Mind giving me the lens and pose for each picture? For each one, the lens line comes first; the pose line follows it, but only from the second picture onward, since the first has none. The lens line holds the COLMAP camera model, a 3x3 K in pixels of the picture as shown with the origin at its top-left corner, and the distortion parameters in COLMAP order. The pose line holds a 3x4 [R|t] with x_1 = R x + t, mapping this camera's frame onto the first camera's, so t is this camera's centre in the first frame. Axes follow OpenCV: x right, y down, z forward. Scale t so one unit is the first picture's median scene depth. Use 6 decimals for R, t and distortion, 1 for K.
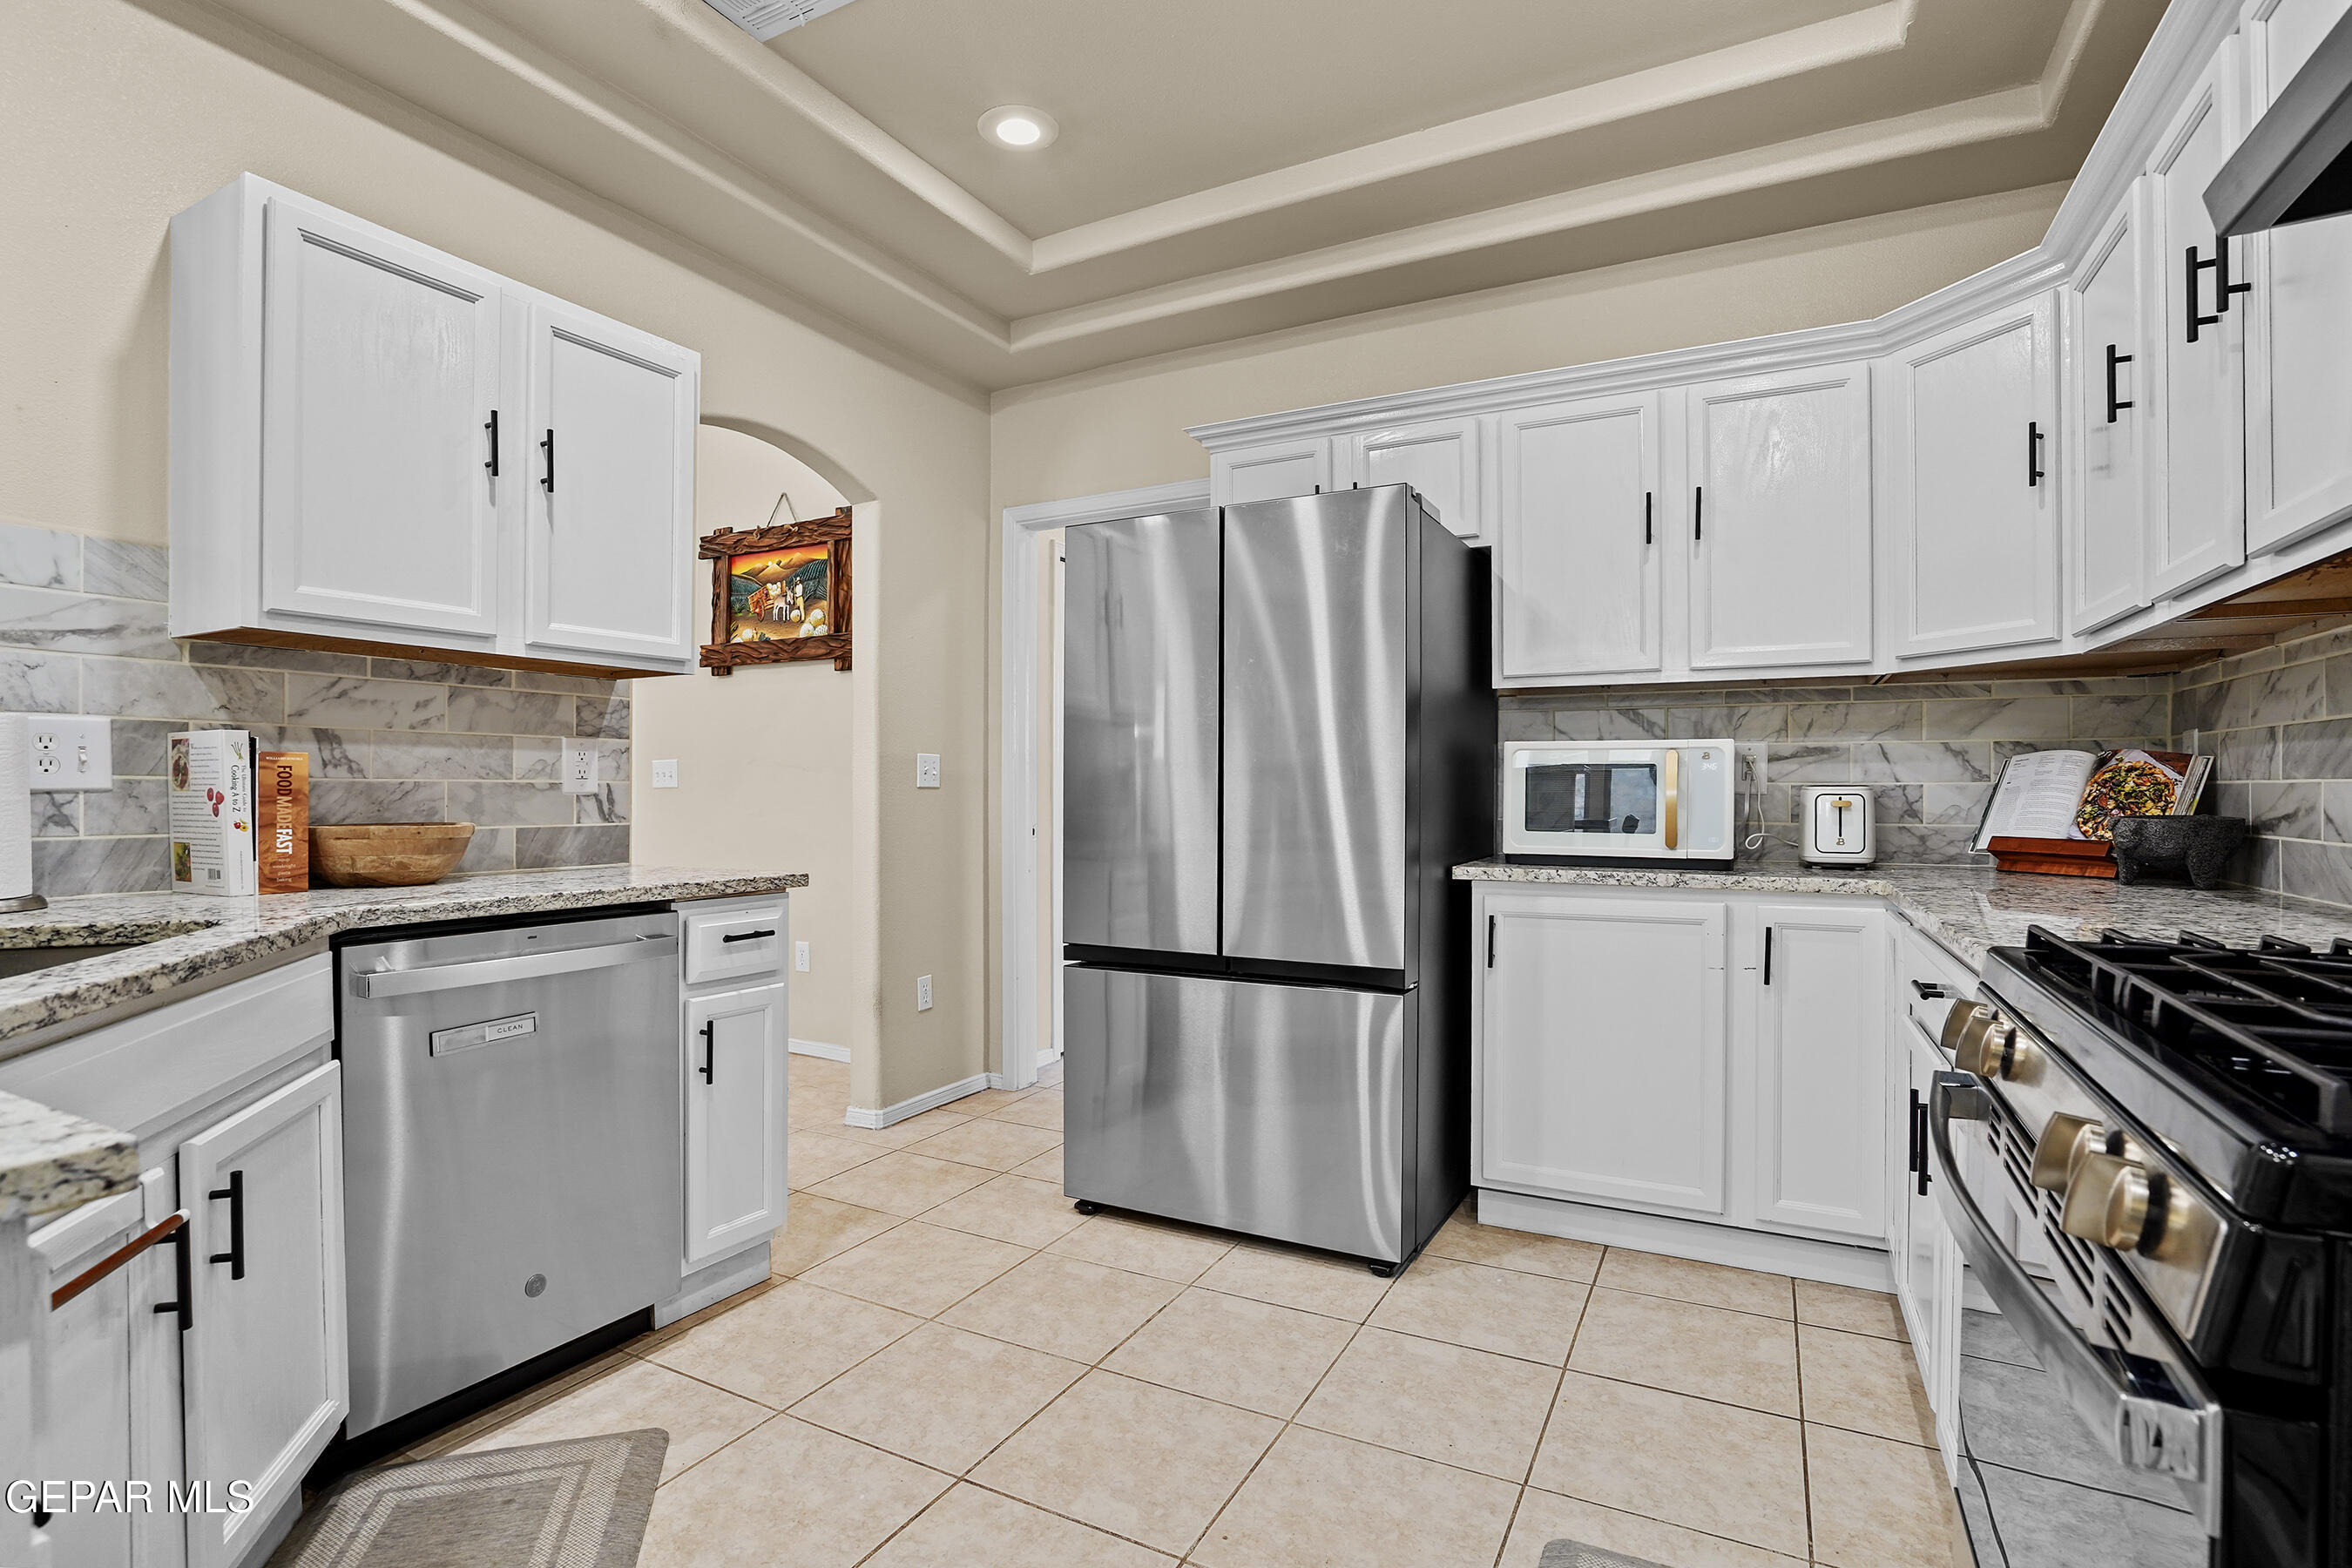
lens RADIAL K [[1111.0, 0, 1157.6], [0, 1111.0, 774.3], [0, 0, 1]] dist [-0.064388, 0.026095]
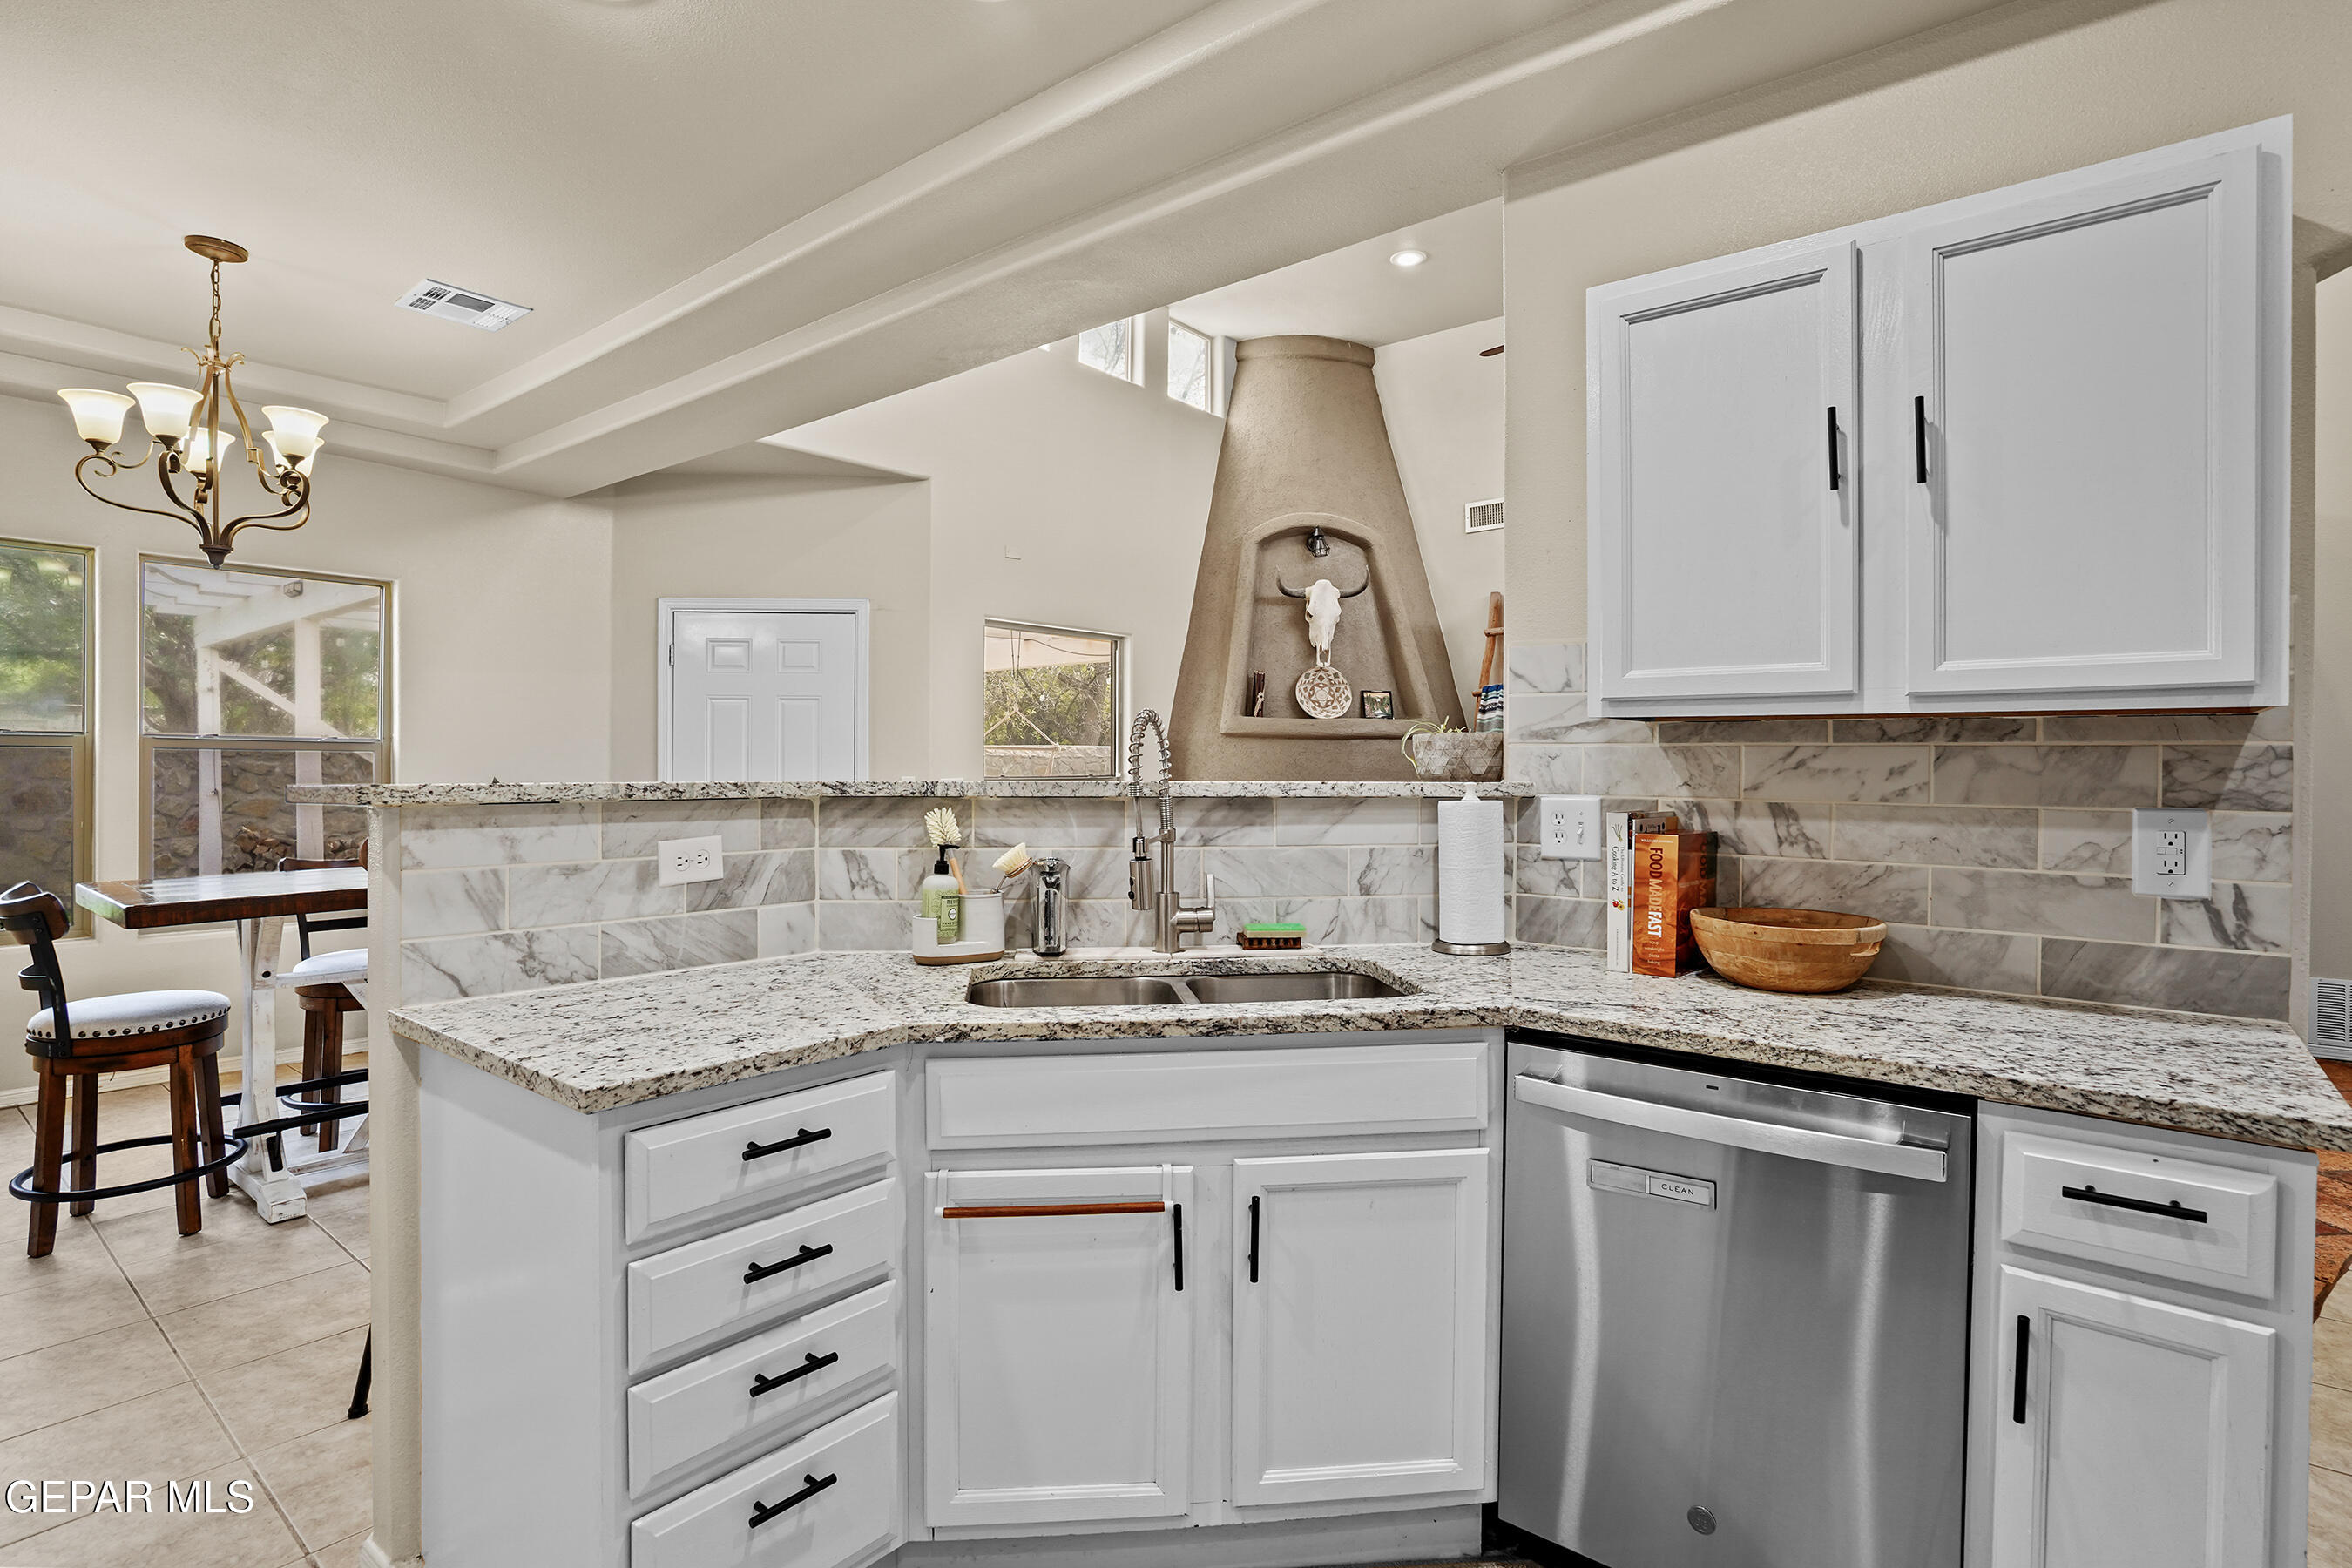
lens RADIAL K [[1159.3, 0, 1176.0], [0, 1159.3, 784.0], [0, 0, 1]] dist [-0.053098, 0.023624]
pose [[-0.178695, 0.016668, -0.983763, 0.258724], [0.006977, 0.999853, 0.015673, -0.072172], [0.983880, -0.004063, -0.178785, 0.622062]]
